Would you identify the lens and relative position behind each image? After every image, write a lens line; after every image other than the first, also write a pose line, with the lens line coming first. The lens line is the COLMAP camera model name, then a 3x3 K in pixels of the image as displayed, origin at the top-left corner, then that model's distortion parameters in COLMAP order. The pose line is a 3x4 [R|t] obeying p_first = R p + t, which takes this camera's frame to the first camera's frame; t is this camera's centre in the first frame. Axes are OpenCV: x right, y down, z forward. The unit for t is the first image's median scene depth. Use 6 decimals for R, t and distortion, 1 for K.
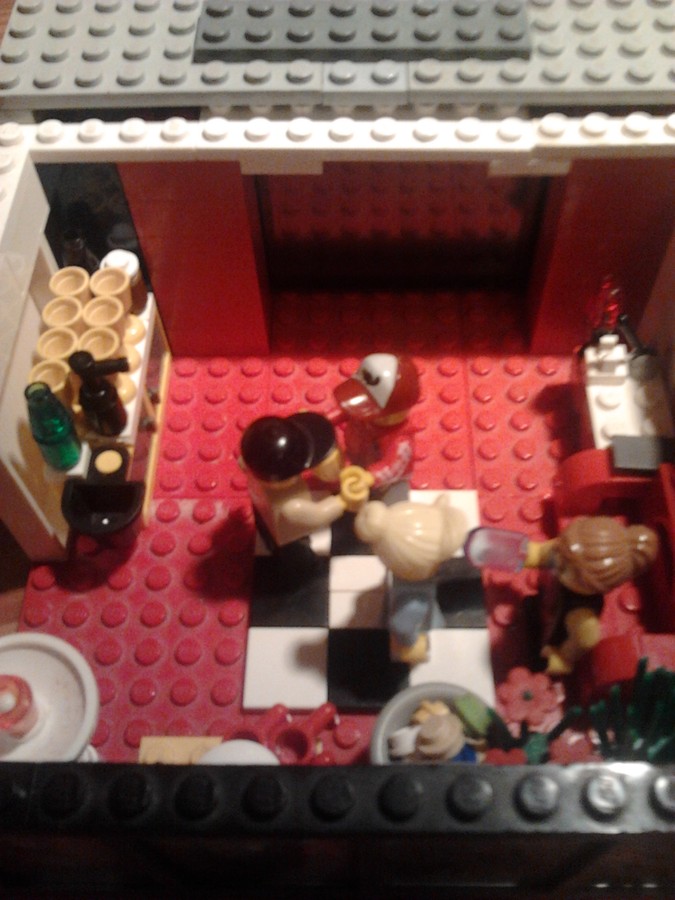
lens RADIAL K [[890.1, 0, 355.9], [0, 890.1, 477.3], [0, 0, 1]] dist [-0.012158, -0.012352]
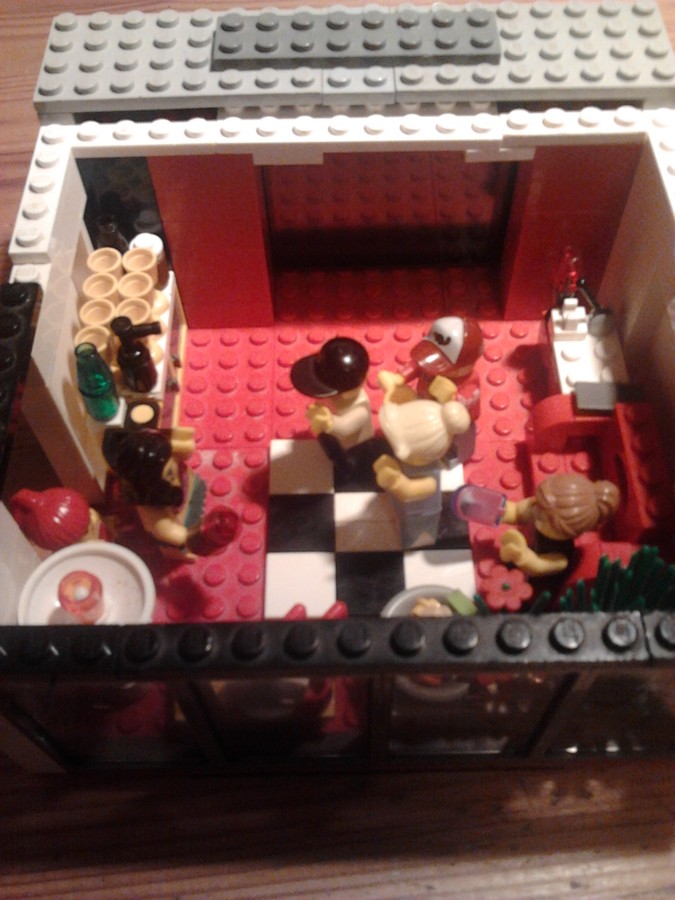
lens RADIAL K [[908.2, 0, 337.8], [0, 908.2, 474.1], [0, 0, 1]] dist [-0.003002, -0.022207]
pose [[0.999807, -0.019050, 0.004773, -0.030844], [0.019093, 0.999777, -0.008990, 0.077424], [-0.004601, 0.009079, 0.999948, -0.188481]]
